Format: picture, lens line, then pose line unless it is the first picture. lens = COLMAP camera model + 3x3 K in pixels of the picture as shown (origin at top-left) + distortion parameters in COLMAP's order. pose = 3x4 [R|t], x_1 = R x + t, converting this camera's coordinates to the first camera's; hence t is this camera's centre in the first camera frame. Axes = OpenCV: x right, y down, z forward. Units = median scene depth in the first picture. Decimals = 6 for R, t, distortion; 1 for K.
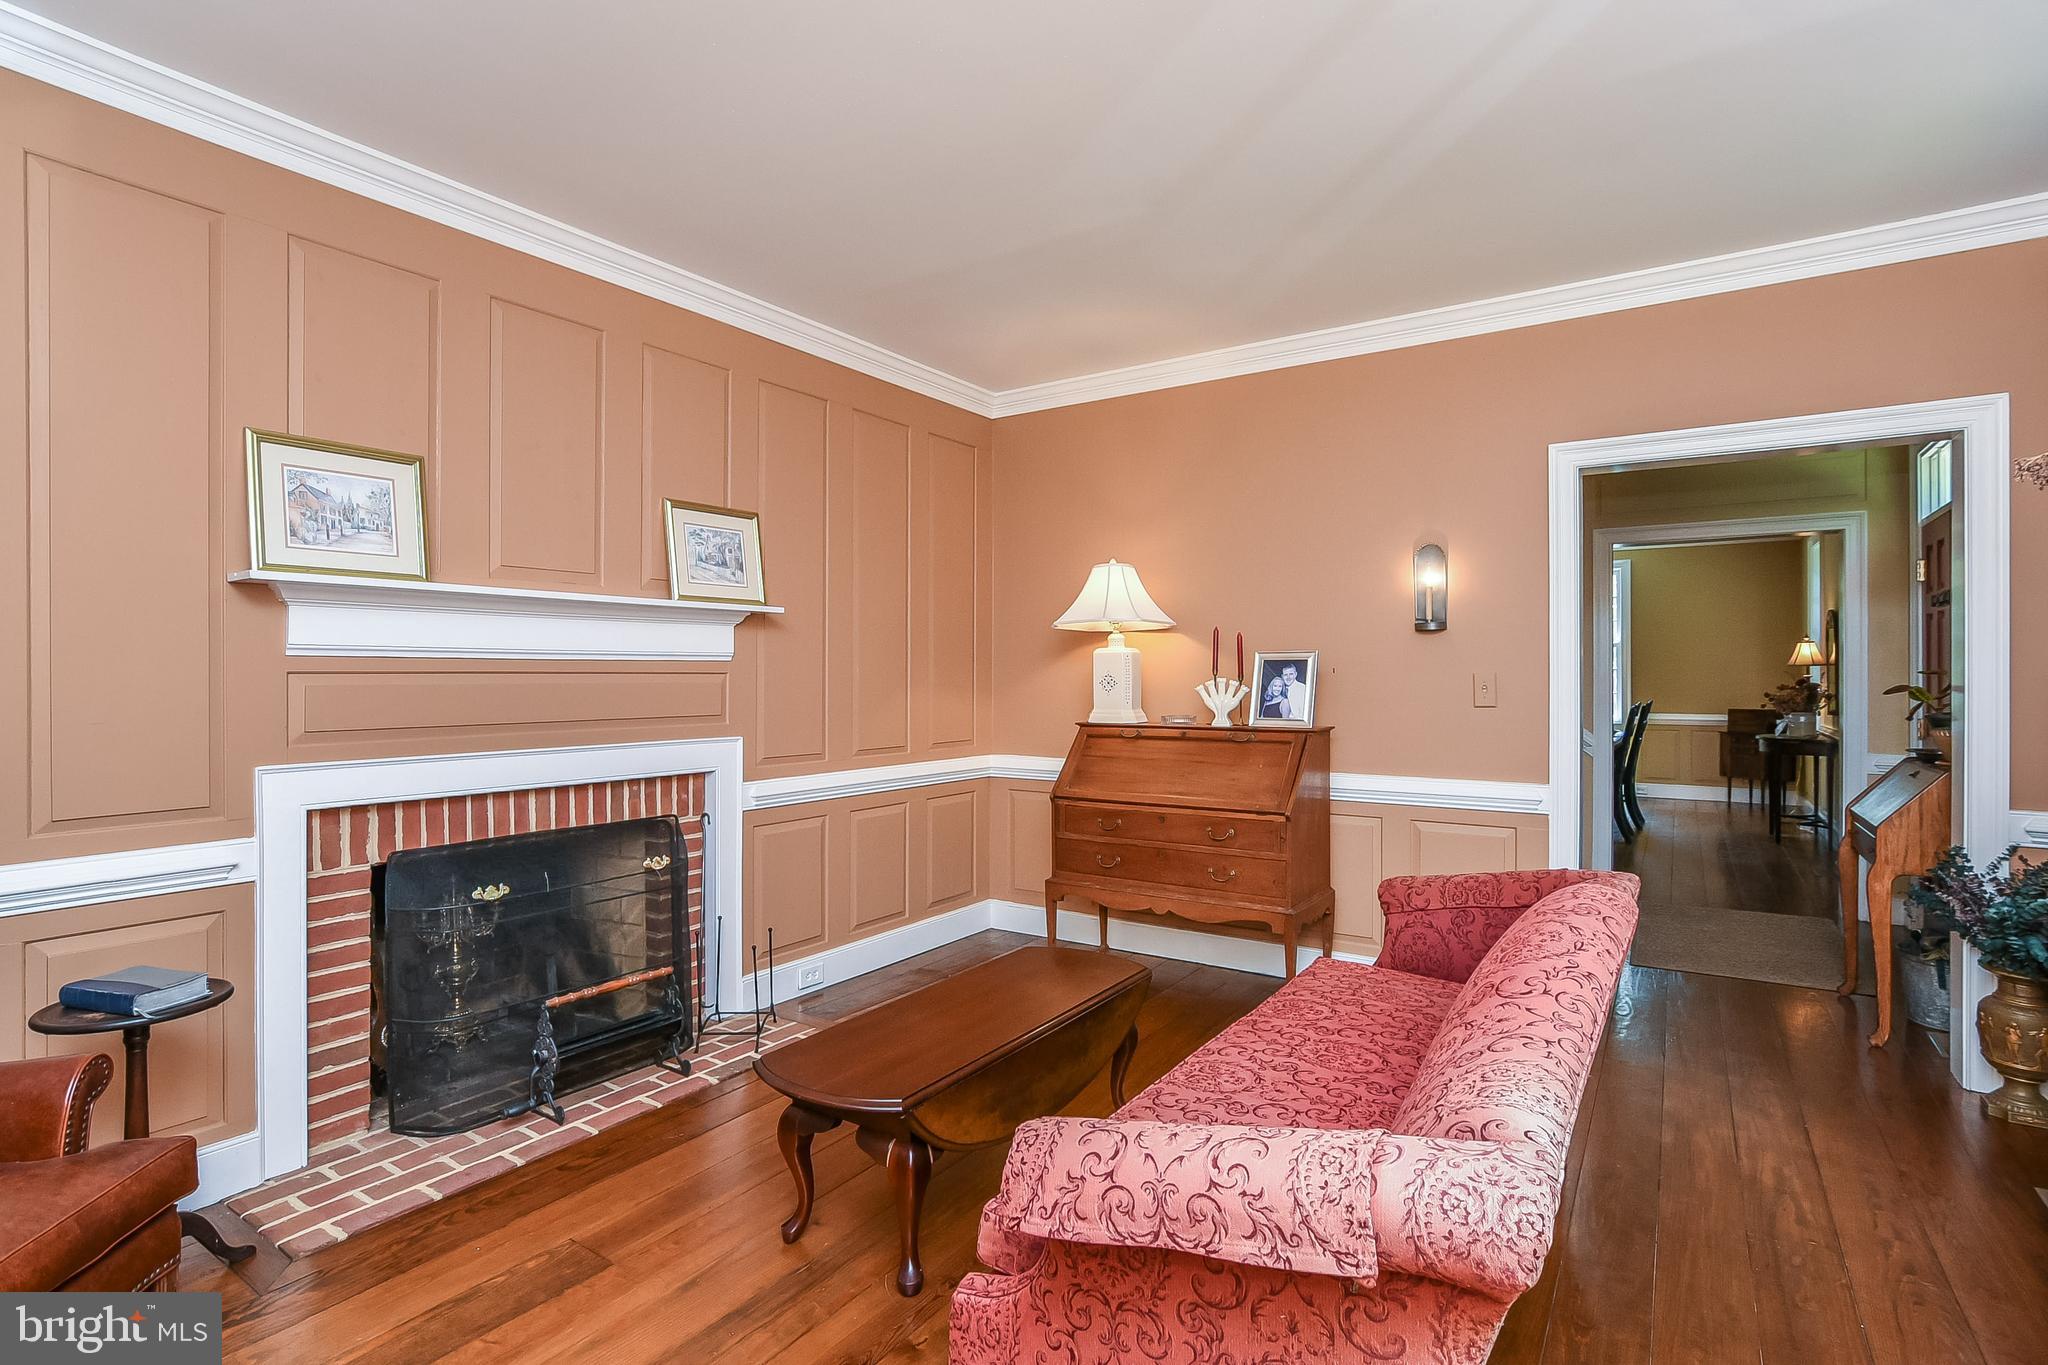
lens RADIAL K [[994.8, 0, 1039.6], [0, 994.8, 675.4], [0, 0, 1]] dist [-0.019594, -0.000037]
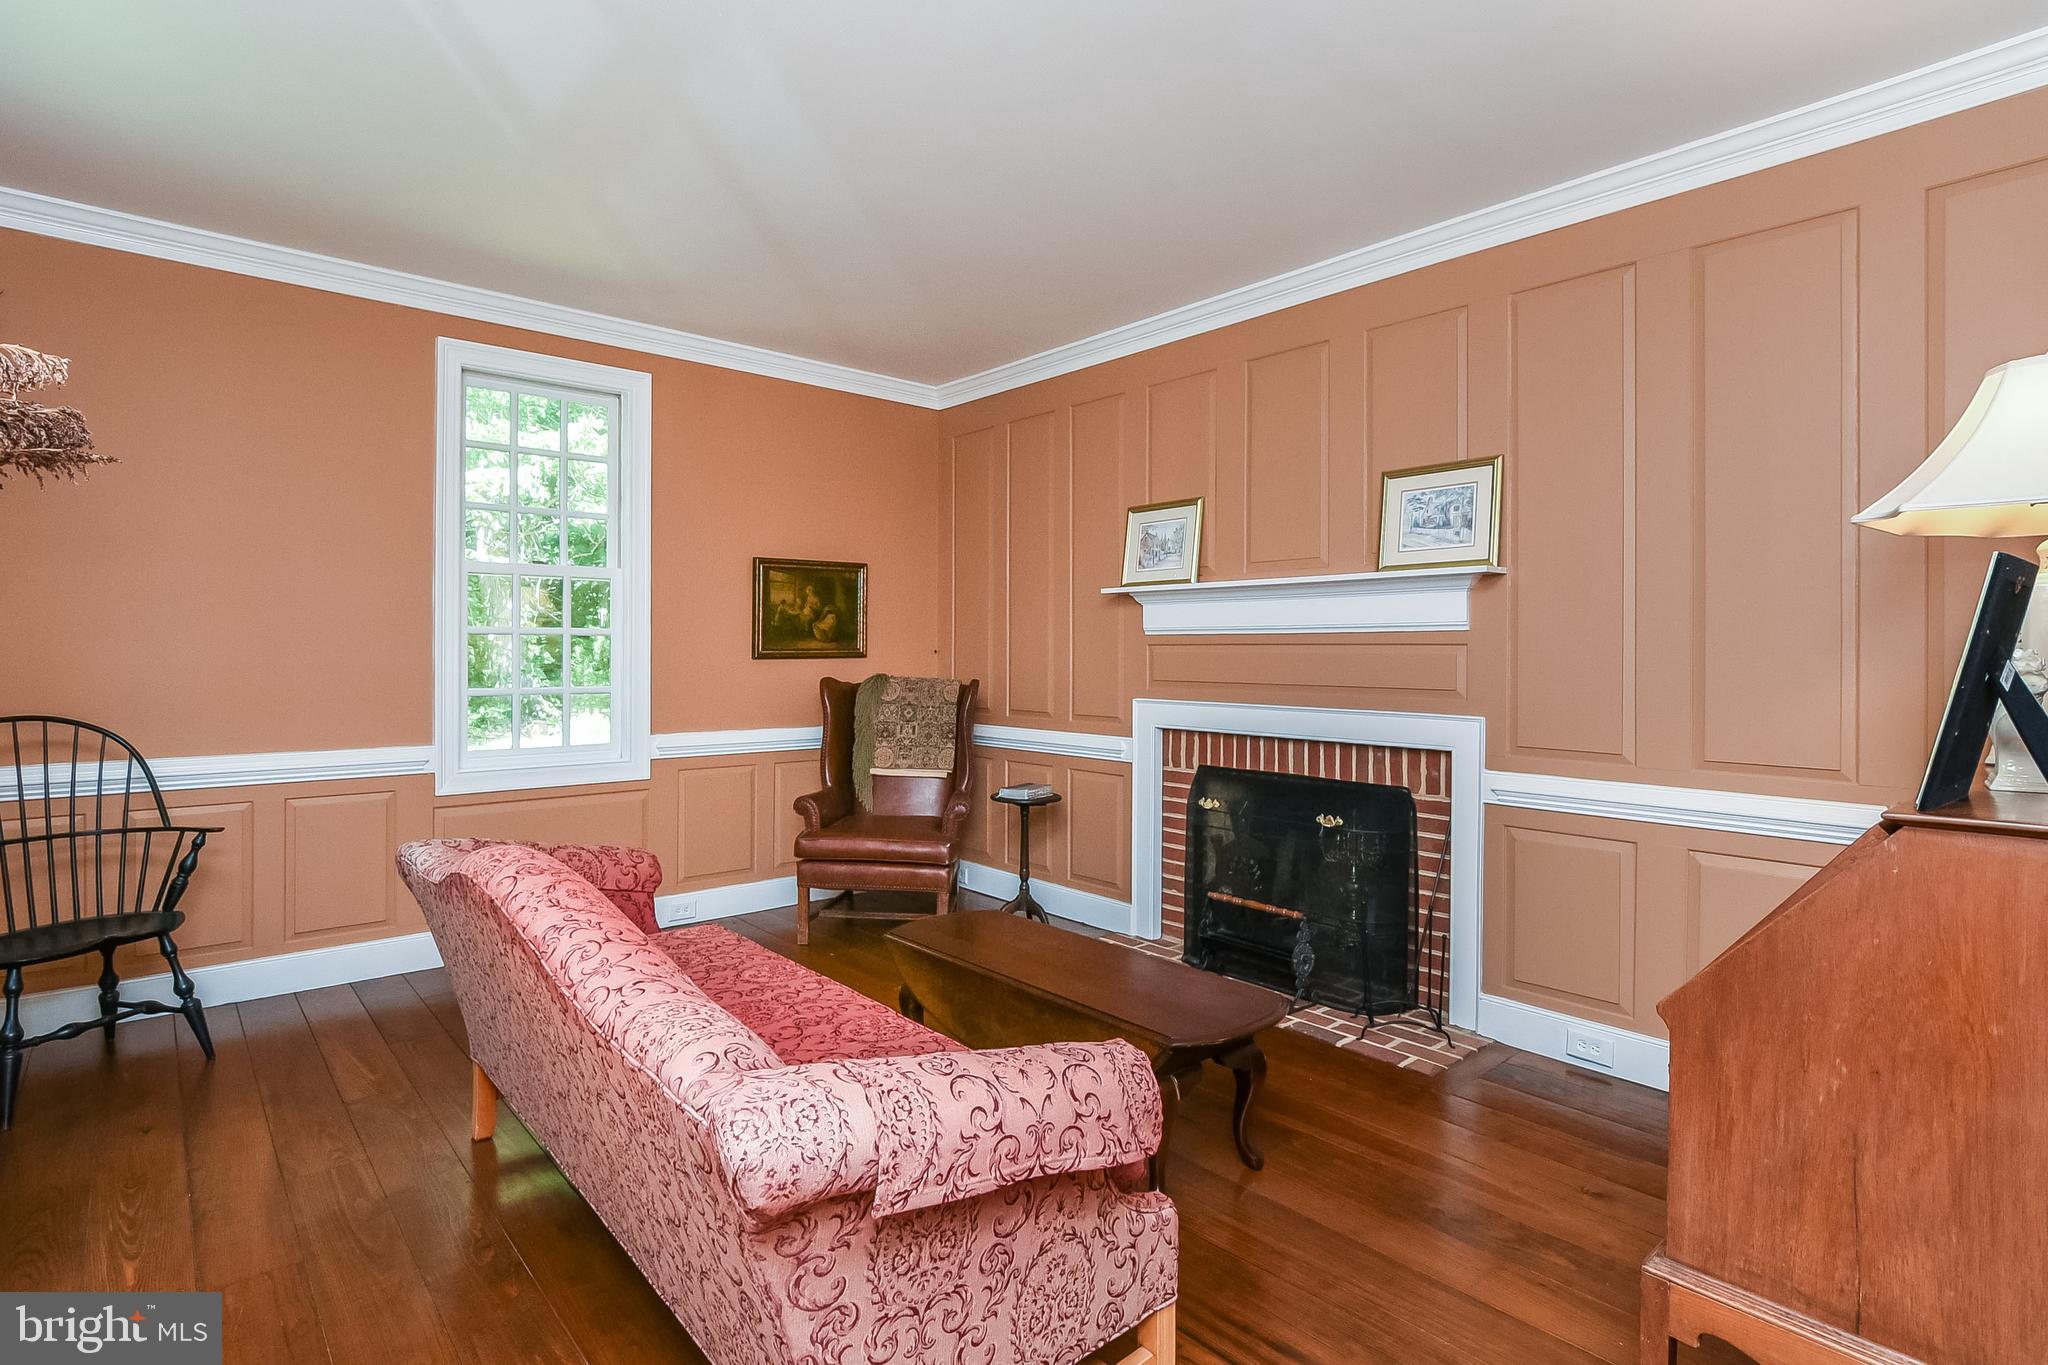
lens RADIAL K [[994.8, 0, 1039.6], [0, 994.8, 675.4], [0, 0, 1]] dist [-0.019594, -0.000037]
pose [[-0.249216, 0.013688, -0.968351, 0.729061], [-0.013939, 0.999746, 0.017719, 0.017207], [0.968348, 0.017914, -0.248962, 0.958705]]
